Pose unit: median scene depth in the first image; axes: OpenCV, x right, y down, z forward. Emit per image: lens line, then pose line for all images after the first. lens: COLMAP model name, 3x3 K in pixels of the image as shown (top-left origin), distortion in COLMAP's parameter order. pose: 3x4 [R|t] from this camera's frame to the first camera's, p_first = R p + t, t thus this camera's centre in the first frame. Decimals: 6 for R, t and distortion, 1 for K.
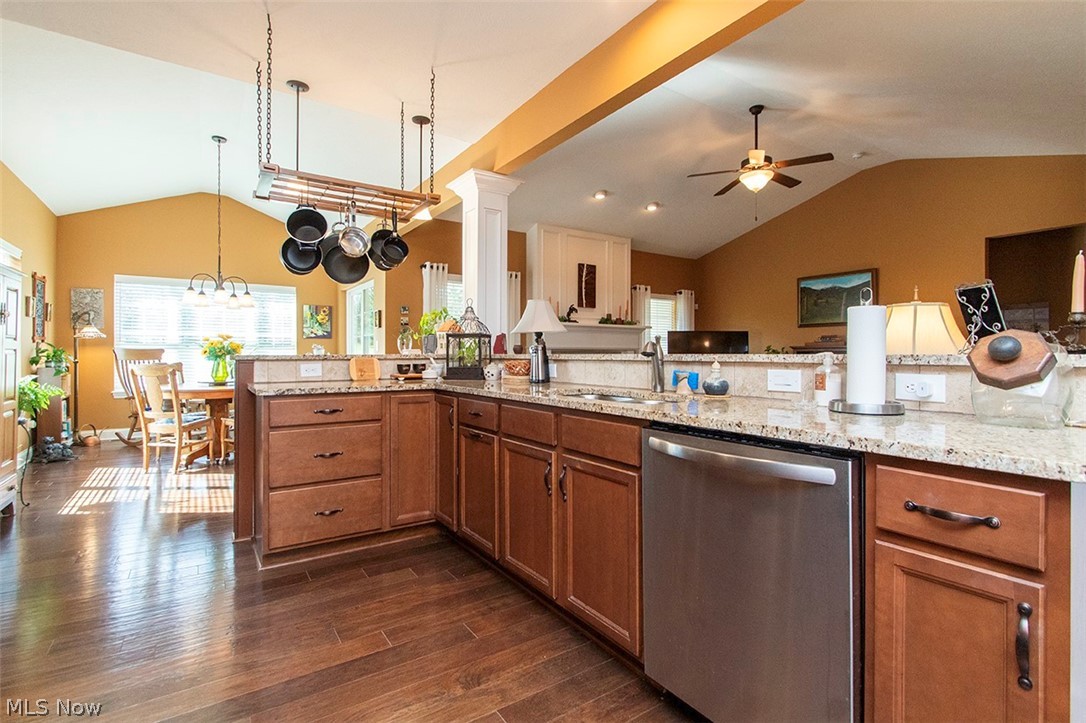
lens RADIAL K [[501.8, 0, 531.1], [0, 501.8, 350.6], [0, 0, 1]] dist [0.000682, 0.000958]
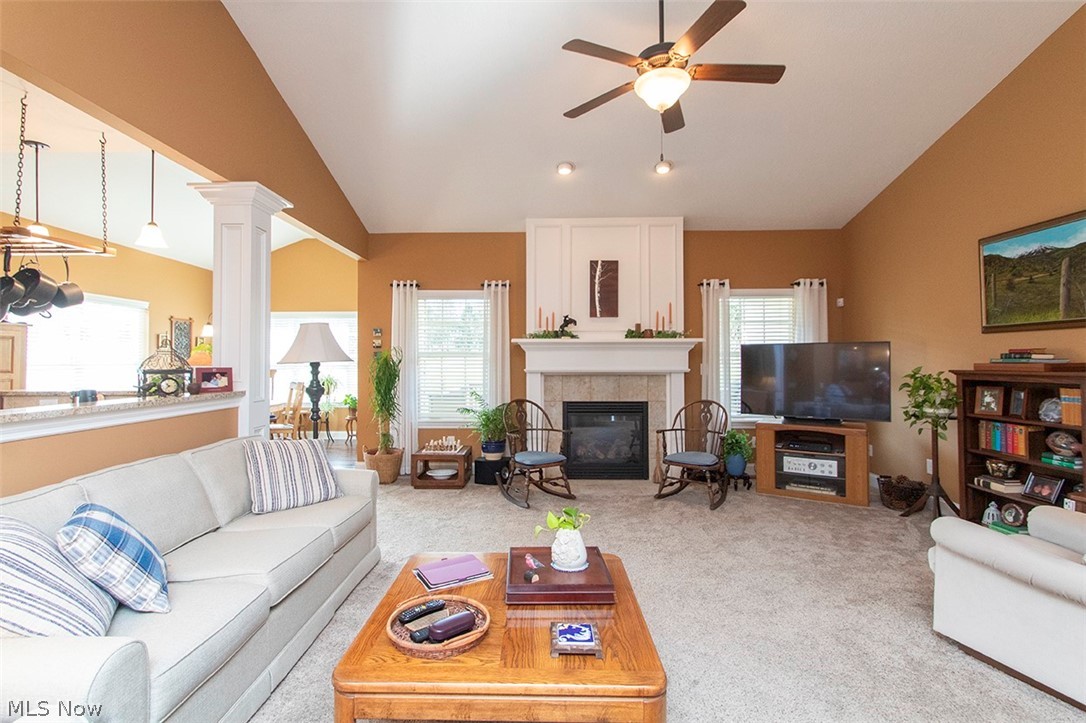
lens RADIAL K [[501.8, 0, 531.1], [0, 501.8, 350.6], [0, 0, 1]] dist [0.000682, 0.000958]
pose [[0.829808, -0.015782, -0.557825, 0.654430], [0.007381, 0.999823, -0.017307, -0.033707], [0.558000, 0.010244, 0.829778, 0.457777]]
